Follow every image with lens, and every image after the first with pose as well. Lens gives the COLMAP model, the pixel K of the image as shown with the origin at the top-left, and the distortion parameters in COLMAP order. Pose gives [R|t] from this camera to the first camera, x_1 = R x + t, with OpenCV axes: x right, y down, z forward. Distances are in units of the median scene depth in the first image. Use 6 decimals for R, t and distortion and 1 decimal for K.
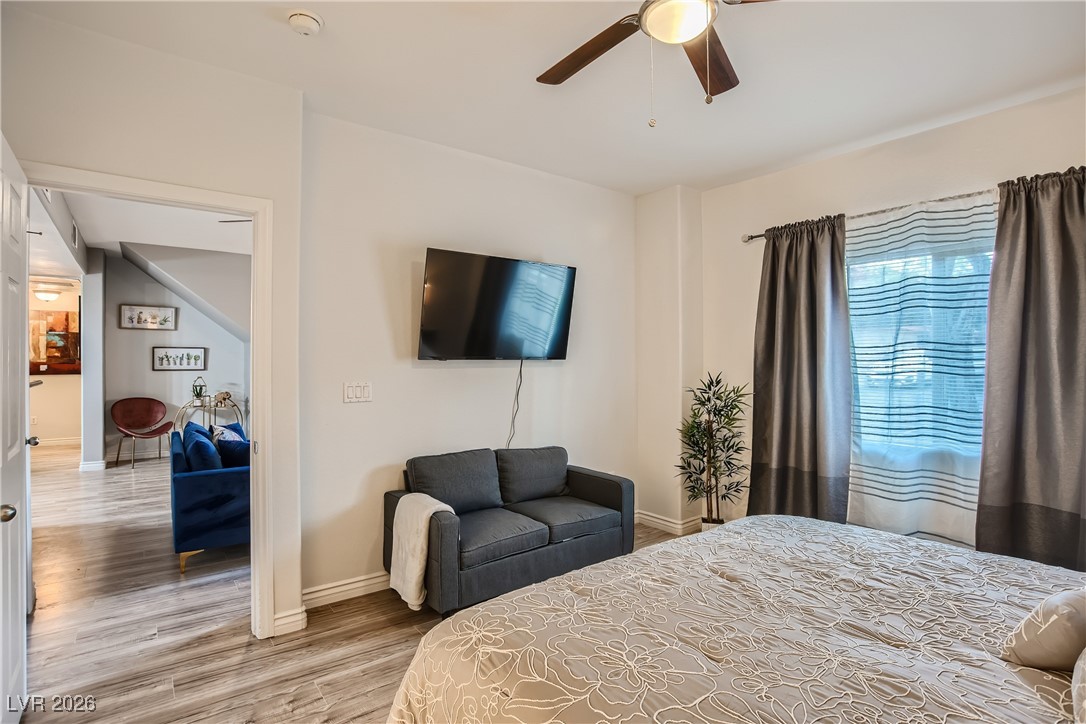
lens RADIAL K [[548.2, 0, 543.0], [0, 548.2, 362.0], [0, 0, 1]] dist [-0.077488, 0.039422]
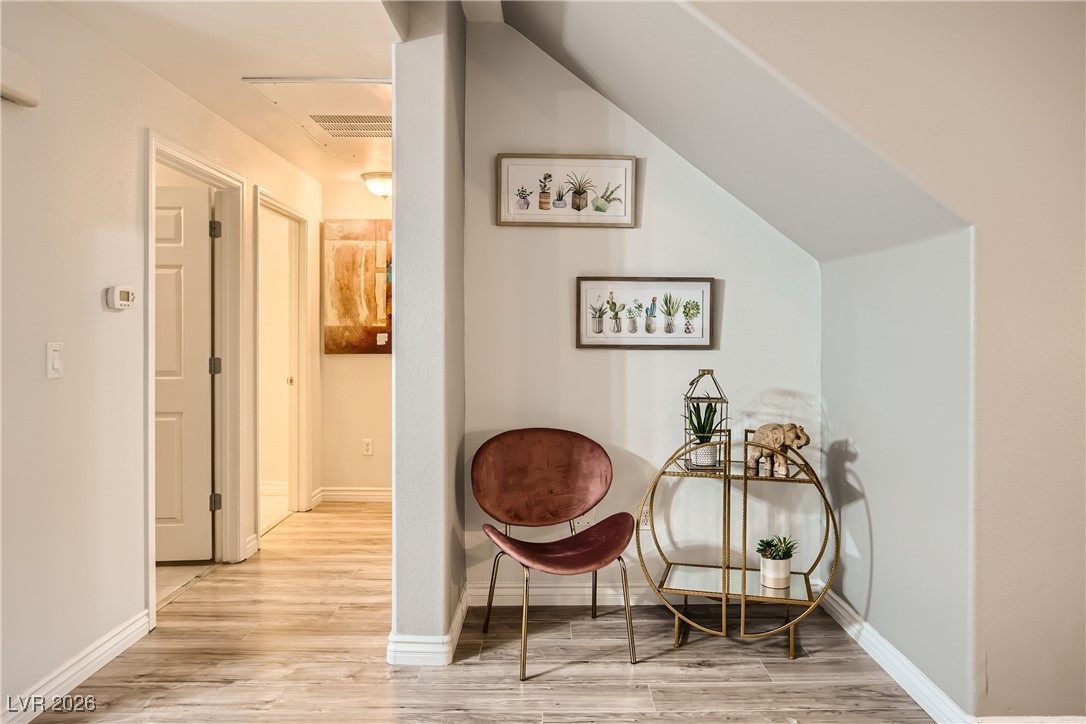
lens RADIAL K [[548.2, 0, 543.0], [0, 548.2, 362.0], [0, 0, 1]] dist [-0.077488, 0.039422]
pose [[0.785591, 0.029110, -0.618061, -0.529320], [-0.000838, 0.998942, 0.045984, 0.008969], [0.618745, -0.035607, 0.784784, 0.704799]]
